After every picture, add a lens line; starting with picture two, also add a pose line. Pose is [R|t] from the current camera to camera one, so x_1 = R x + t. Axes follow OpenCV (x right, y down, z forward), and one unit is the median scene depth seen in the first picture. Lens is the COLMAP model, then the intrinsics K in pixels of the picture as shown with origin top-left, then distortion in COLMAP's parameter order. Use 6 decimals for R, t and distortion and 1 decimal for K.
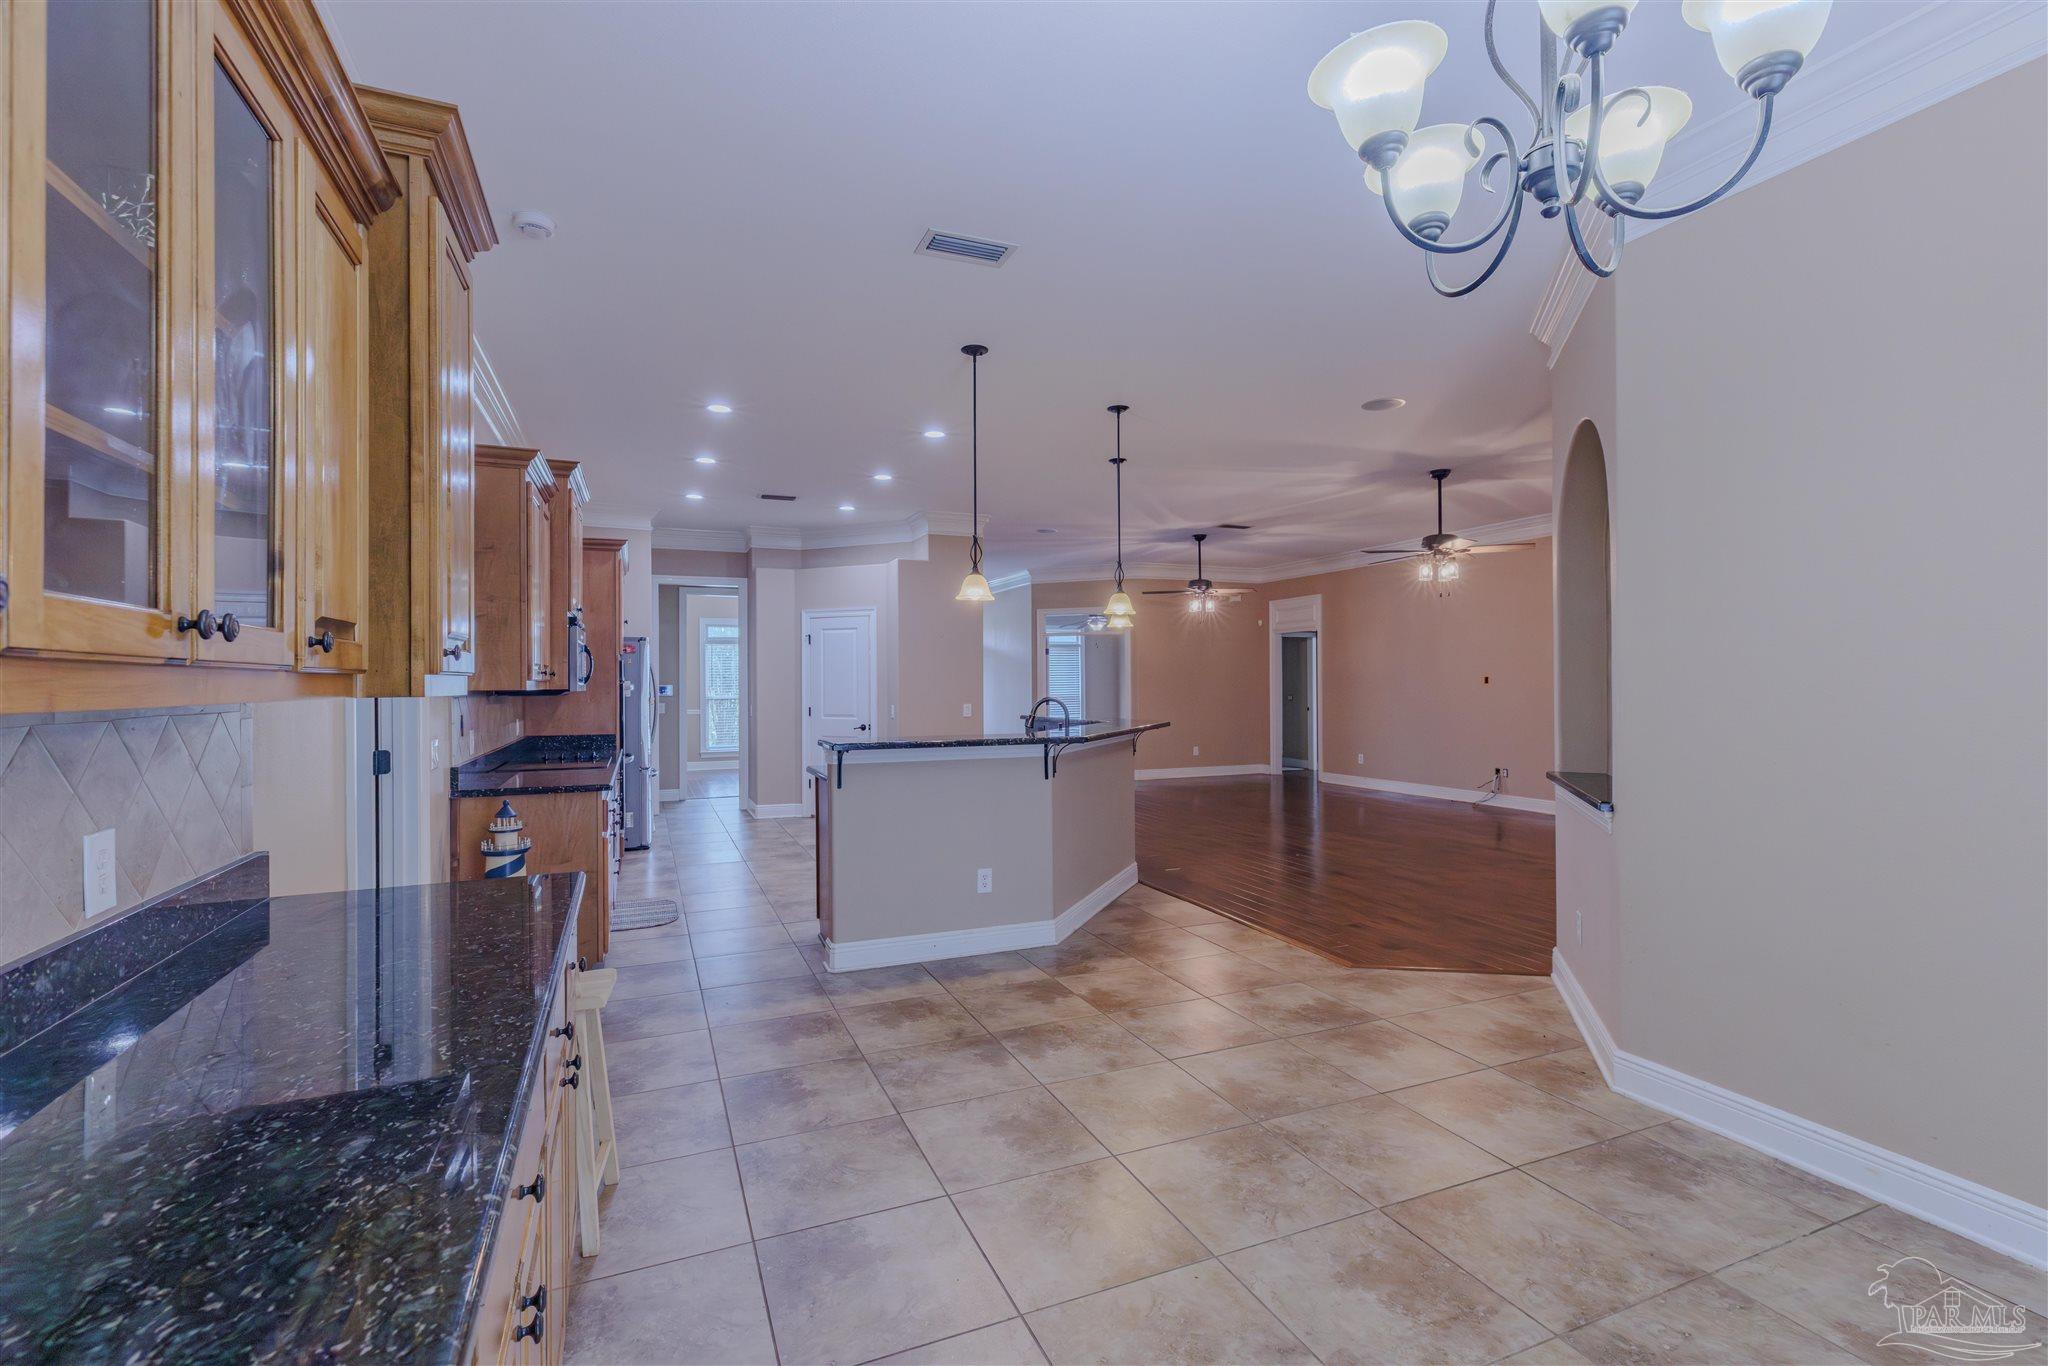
lens RADIAL K [[911.9, 0, 1022.5], [0, 911.9, 684.0], [0, 0, 1]] dist [-0.000727, -0.000228]
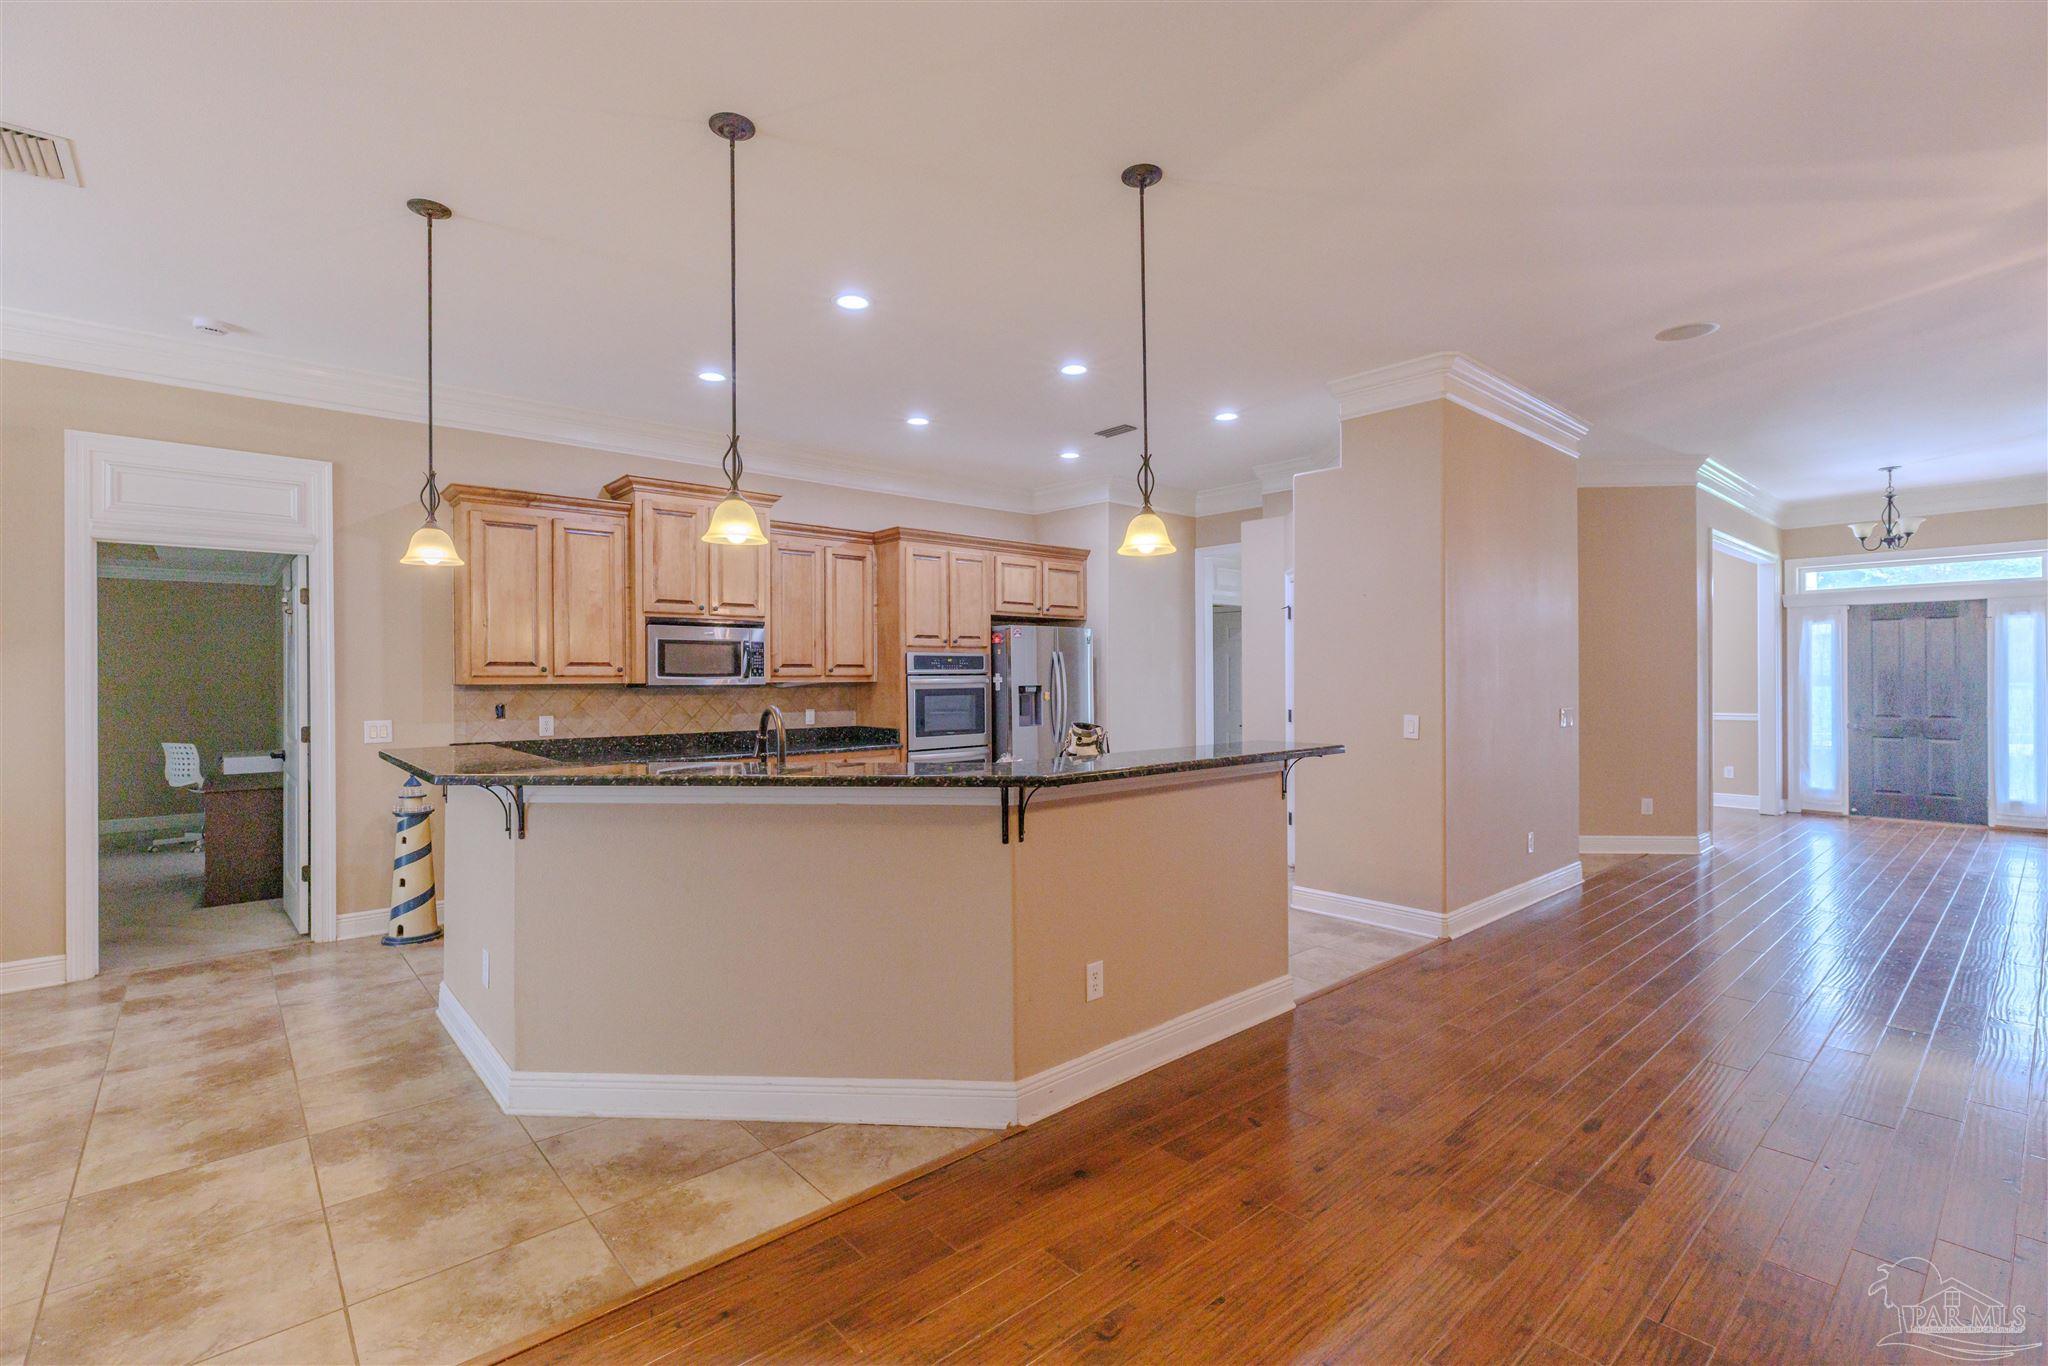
lens RADIAL K [[918.2, 0, 1011.1], [0, 918.2, 675.4], [0, 0, 1]] dist [0.003455, 0.000448]
pose [[0.311365, 0.002920, -0.950286, 0.841488], [0.001152, 0.999993, 0.003450, -0.007956], [0.950290, -0.002169, 0.311360, 1.316715]]
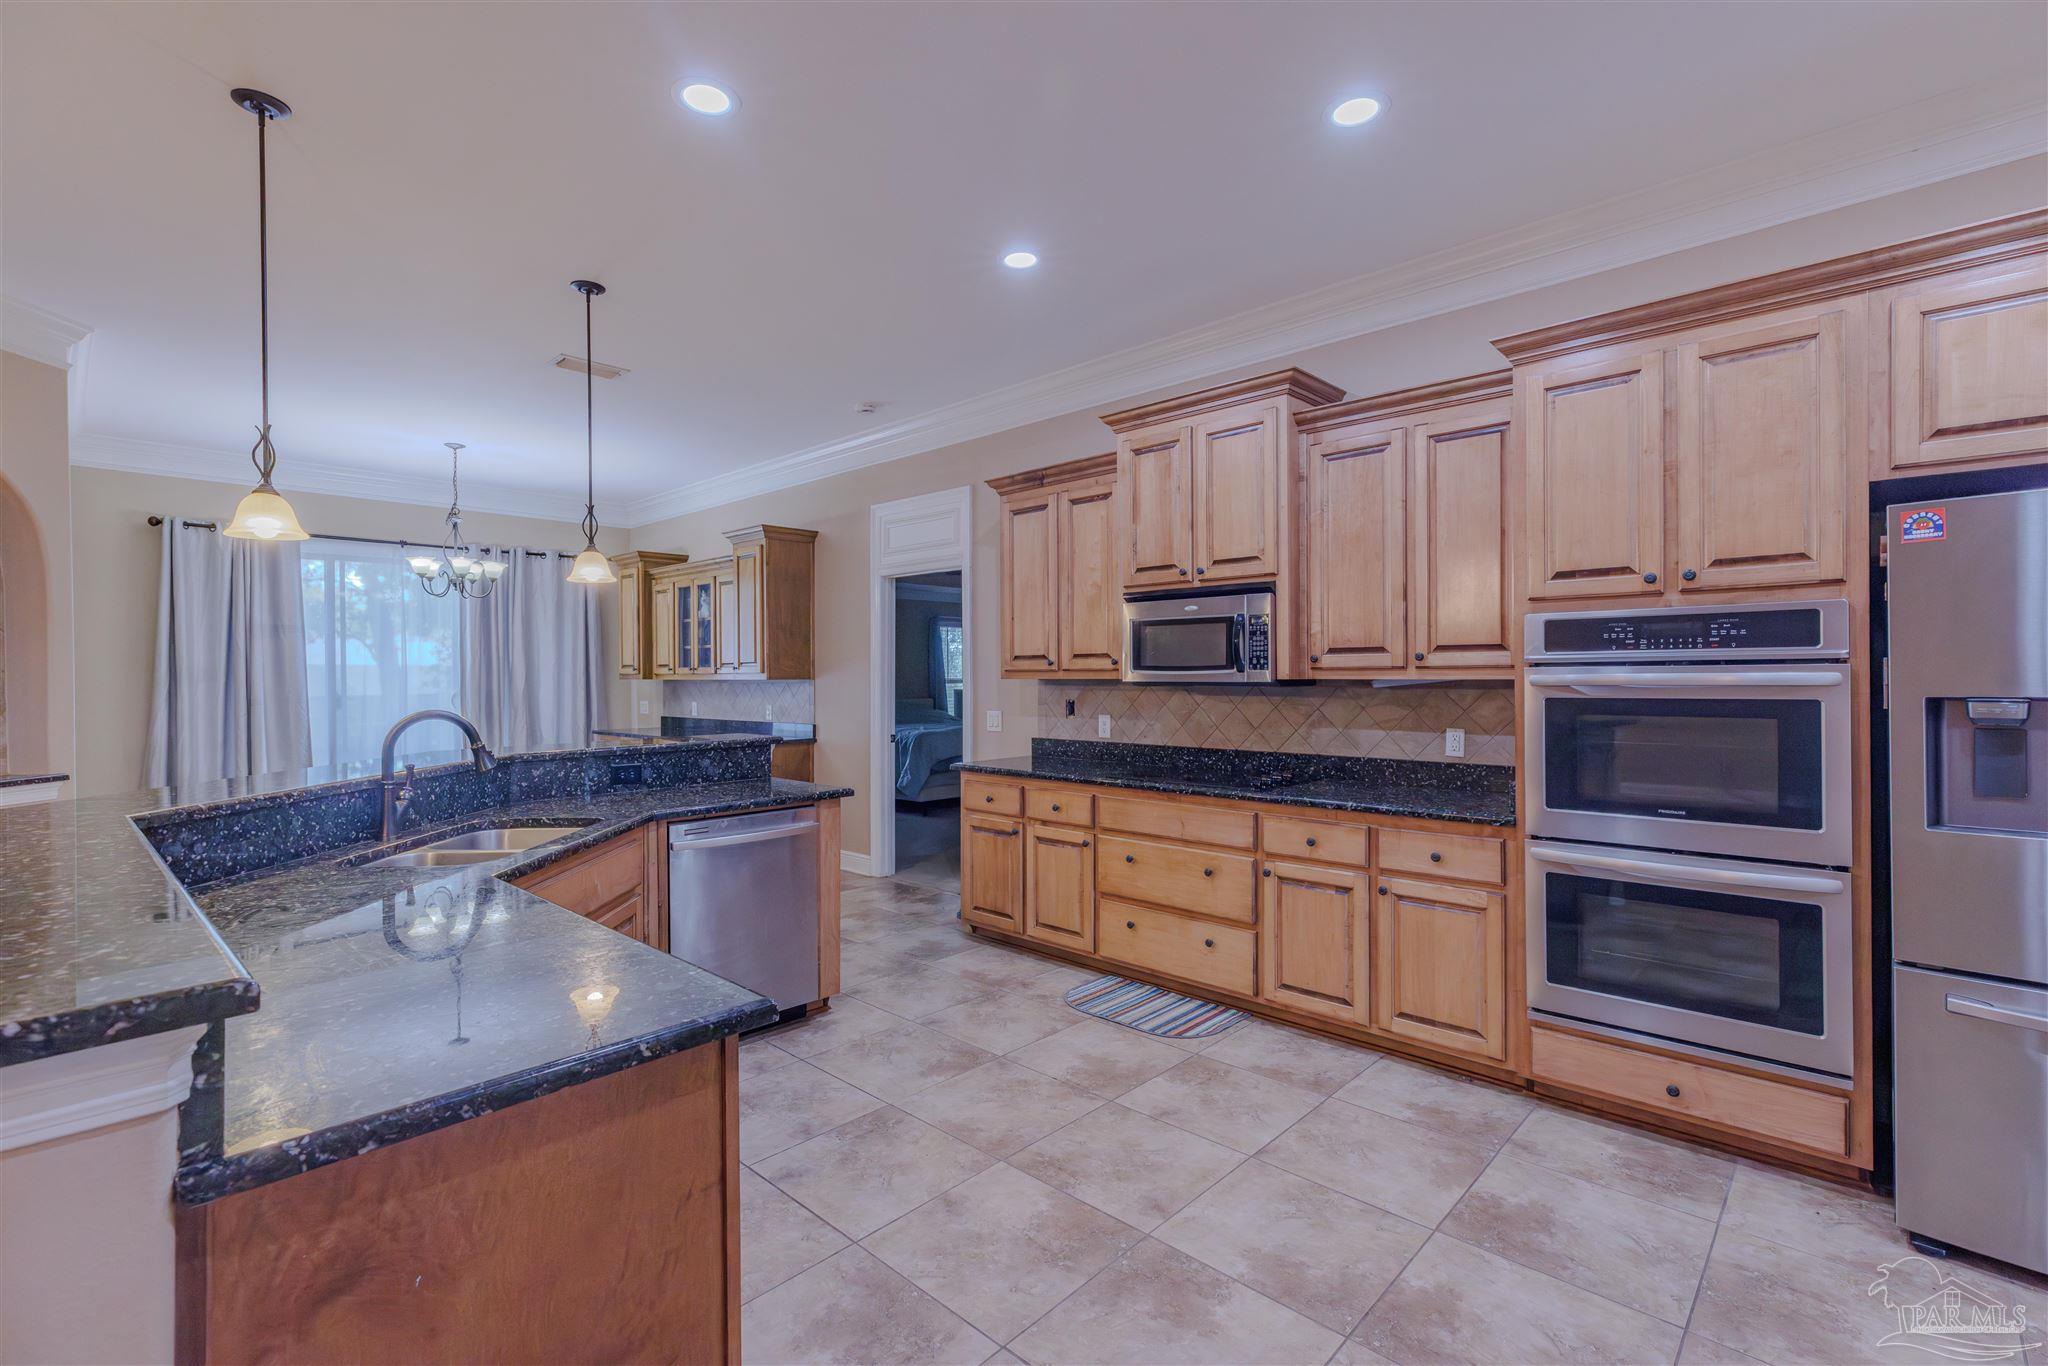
lens RADIAL K [[918.2, 0, 1011.1], [0, 918.2, 675.4], [0, 0, 1]] dist [0.003455, 0.000448]
pose [[-0.916402, 0.008824, -0.400161, -0.071311], [0.008259, 0.999961, 0.003137, -0.000645], [0.400173, -0.000431, -0.916440, 2.132934]]
